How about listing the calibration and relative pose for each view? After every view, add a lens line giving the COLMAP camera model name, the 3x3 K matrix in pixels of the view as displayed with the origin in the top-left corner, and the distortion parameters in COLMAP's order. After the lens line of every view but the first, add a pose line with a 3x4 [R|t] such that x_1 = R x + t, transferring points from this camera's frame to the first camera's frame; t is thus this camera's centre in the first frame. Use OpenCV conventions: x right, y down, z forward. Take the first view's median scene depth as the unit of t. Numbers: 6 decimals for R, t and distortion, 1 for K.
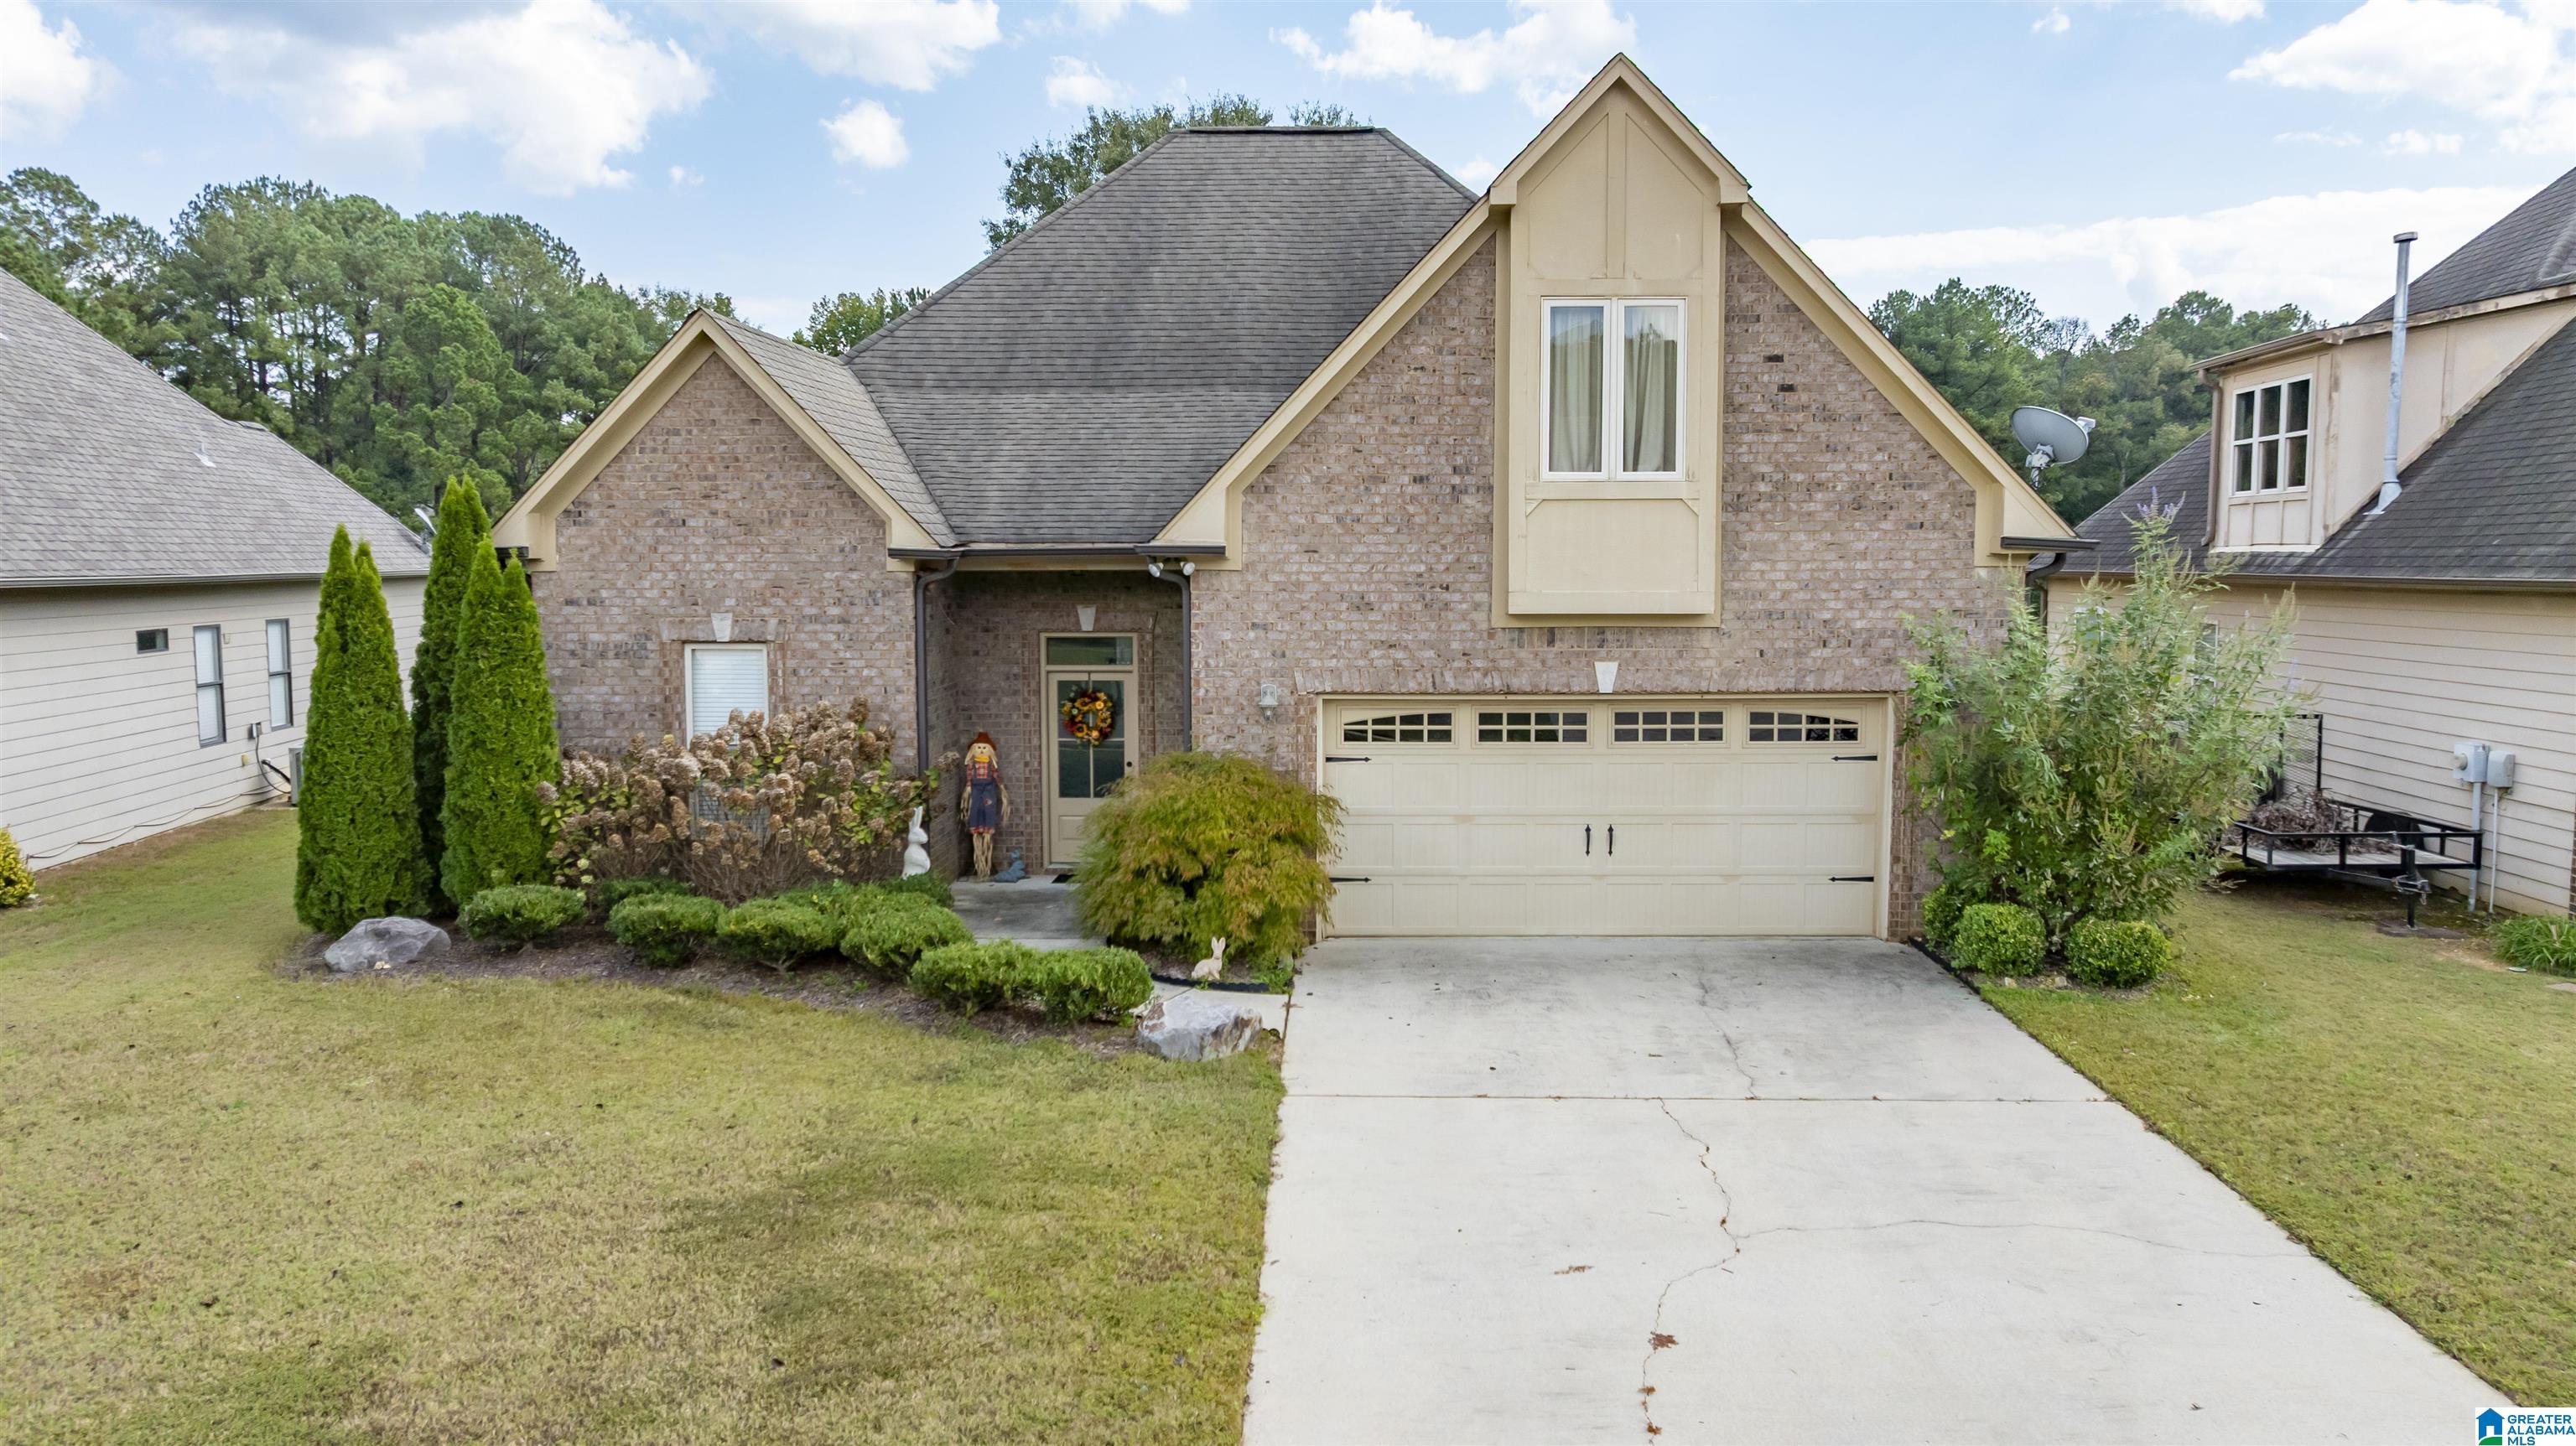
lens RADIAL K [[2074.7, 0, 1291.6], [0, 2074.7, 724.9], [0, 0, 1]] dist [-0.025432, 0.013009]
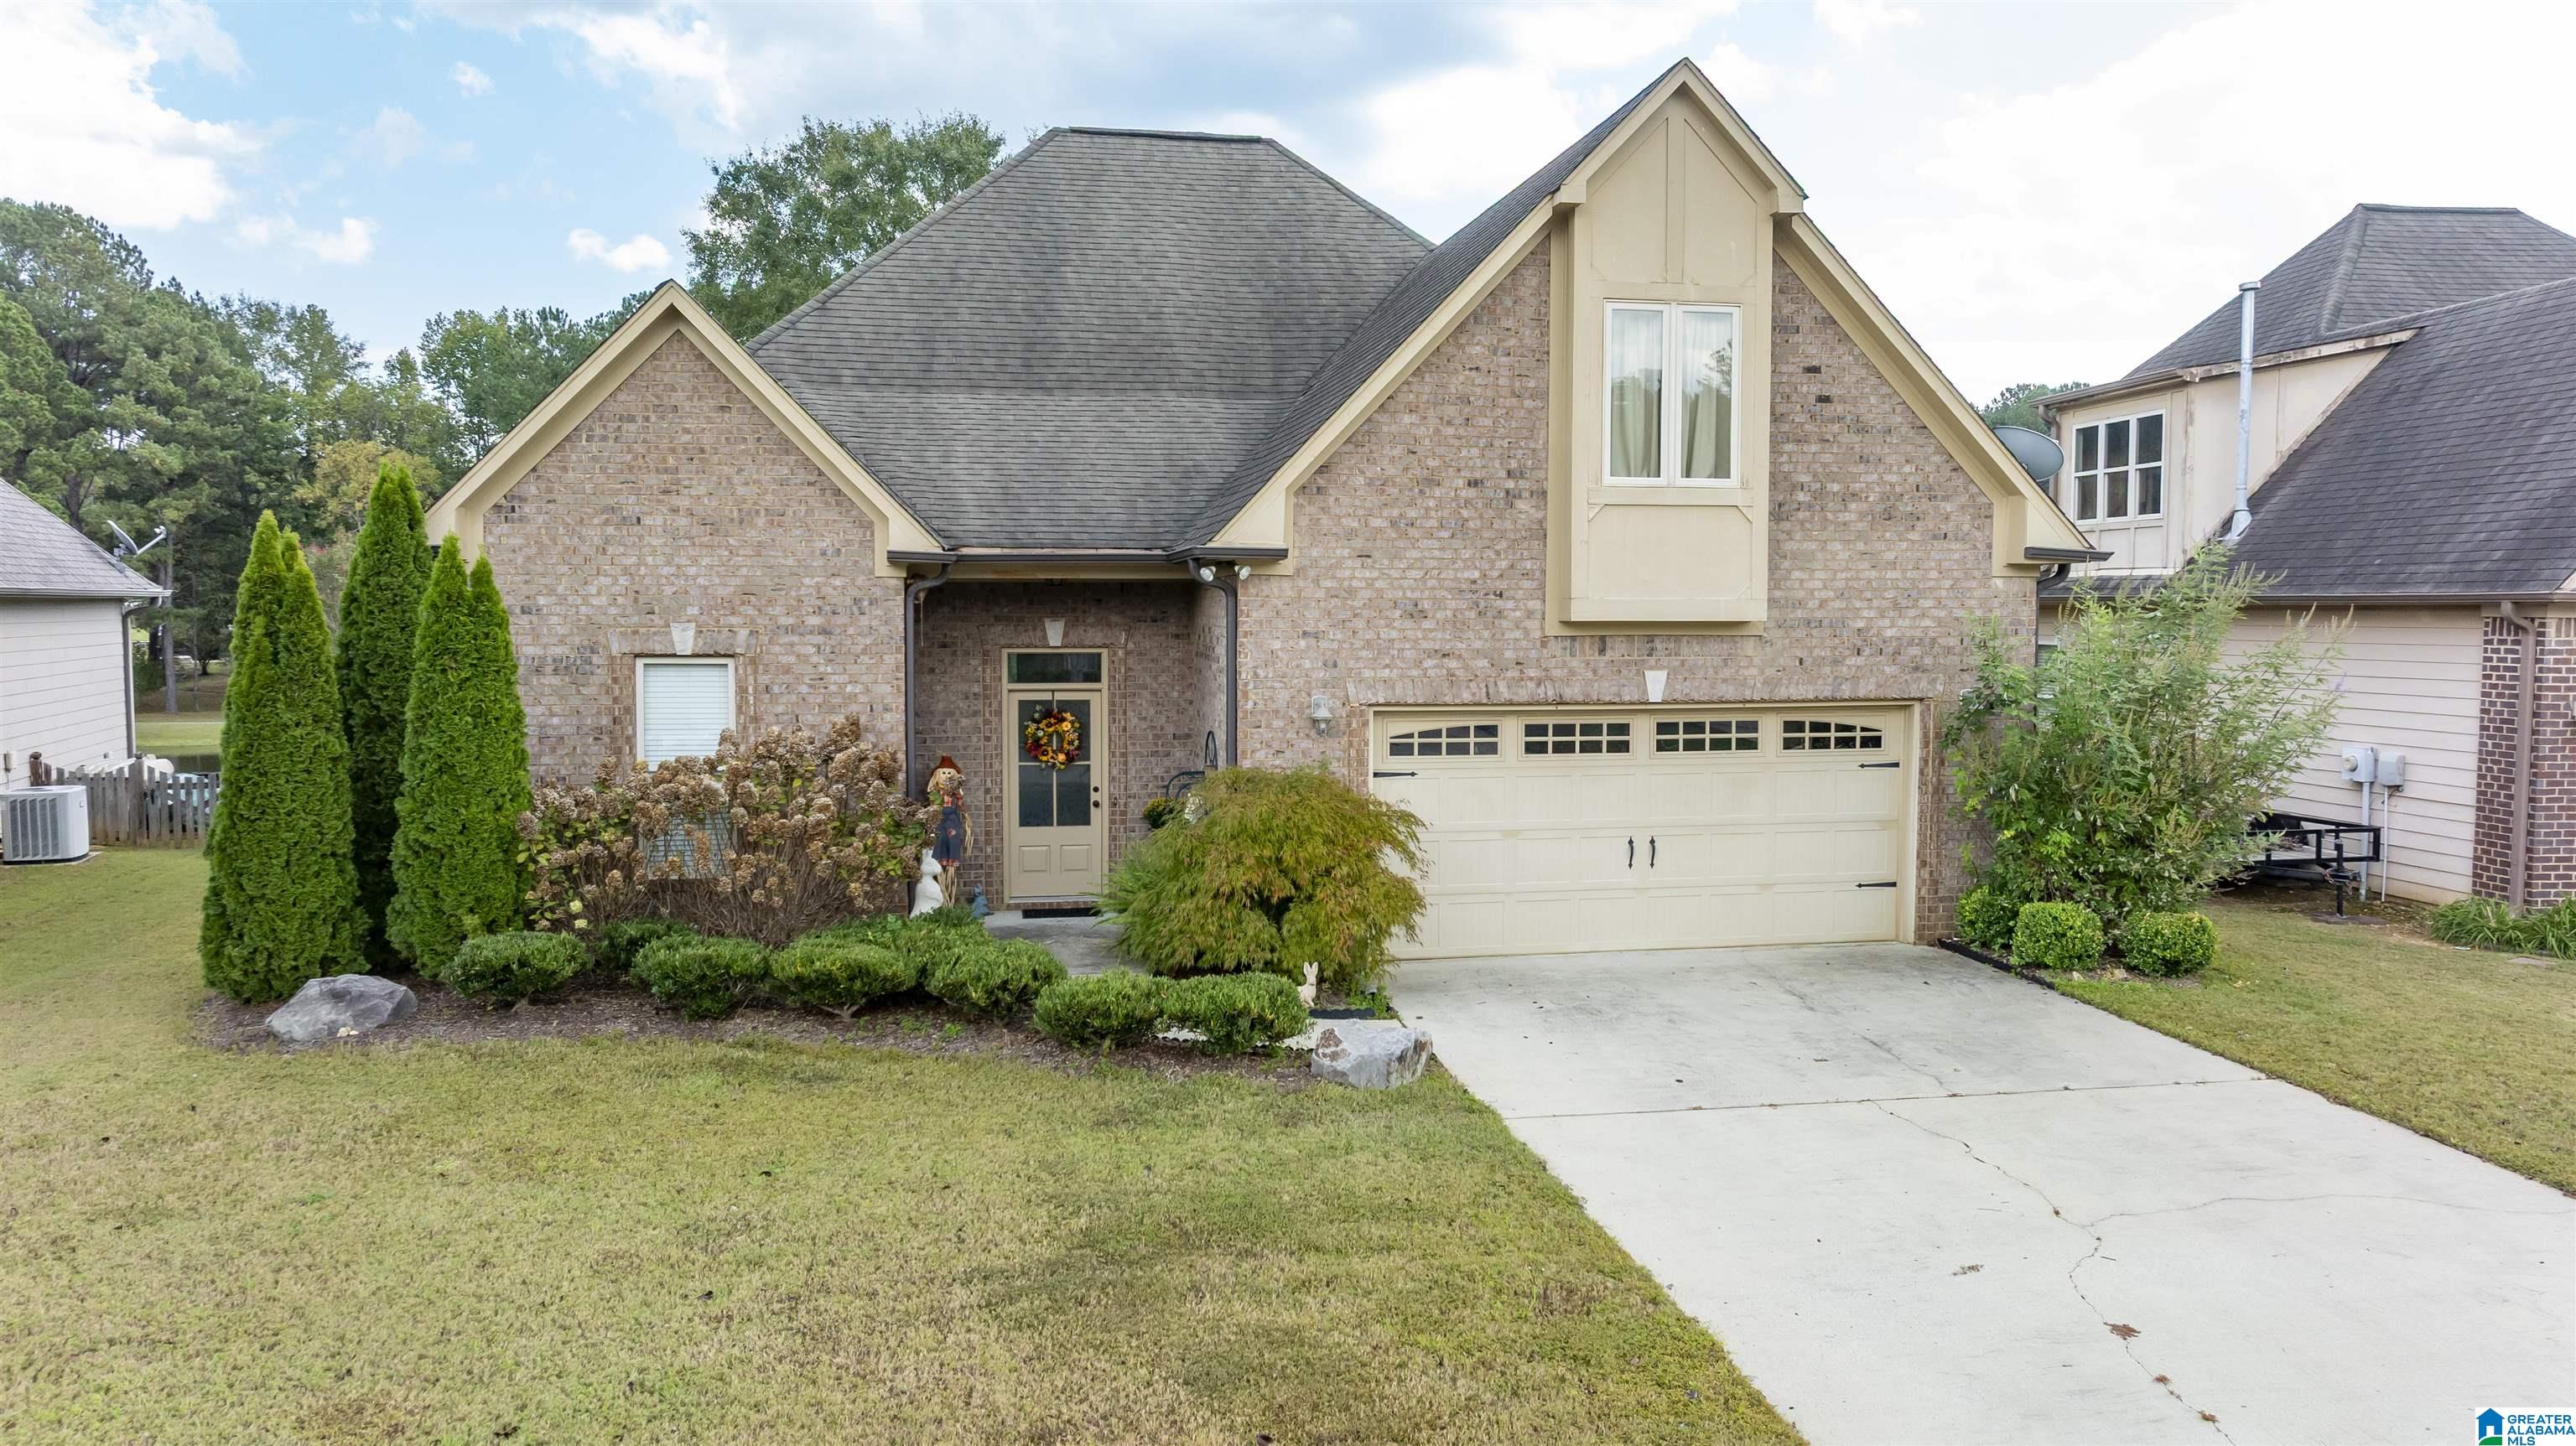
lens RADIAL K [[2074.7, 0, 1285.8], [0, 2074.7, 724.8], [0, 0, 1]] dist [-0.025432, 0.013009]
pose [[0.971036, -0.009159, 0.238758, -0.250891], [0.015918, 0.999525, -0.026397, 0.018281], [-0.238403, 0.029433, 0.970720, 0.082536]]
